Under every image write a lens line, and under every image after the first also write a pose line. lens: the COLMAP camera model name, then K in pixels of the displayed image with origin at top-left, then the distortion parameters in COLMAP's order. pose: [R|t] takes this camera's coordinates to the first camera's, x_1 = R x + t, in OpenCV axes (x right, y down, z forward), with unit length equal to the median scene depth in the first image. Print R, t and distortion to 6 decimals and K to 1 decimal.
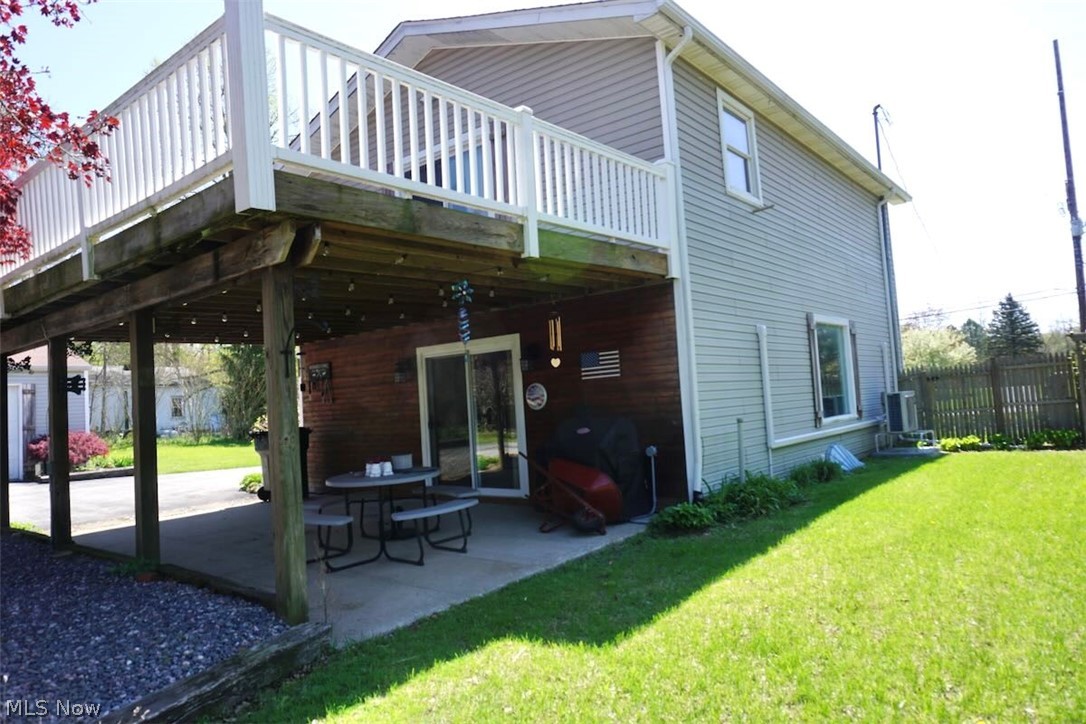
lens RADIAL K [[720.4, 0, 538.2], [0, 720.4, 365.8], [0, 0, 1]] dist [-0.056439, 0.044527]
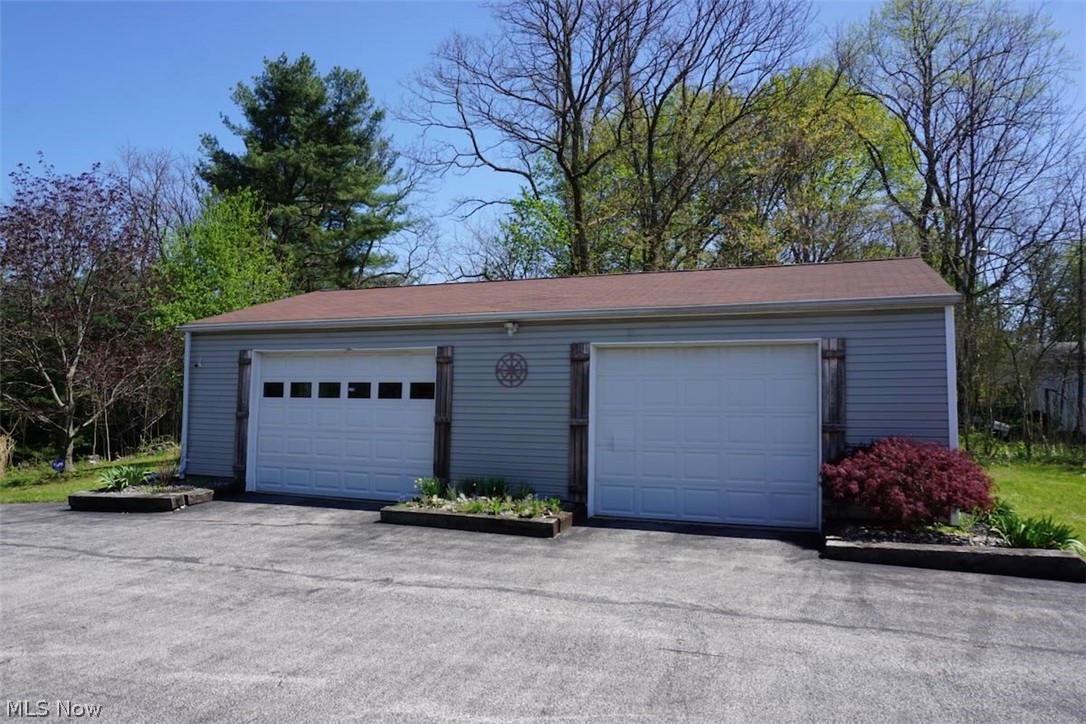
lens RADIAL K [[720.4, 0, 538.2], [0, 720.4, 365.8], [0, 0, 1]] dist [-0.056439, 0.044527]
pose [[0.326810, 0.000769, -0.945090, -0.641554], [0.020032, 0.999769, 0.007740, 0.074012], [0.944878, -0.021461, 0.326719, 1.298893]]
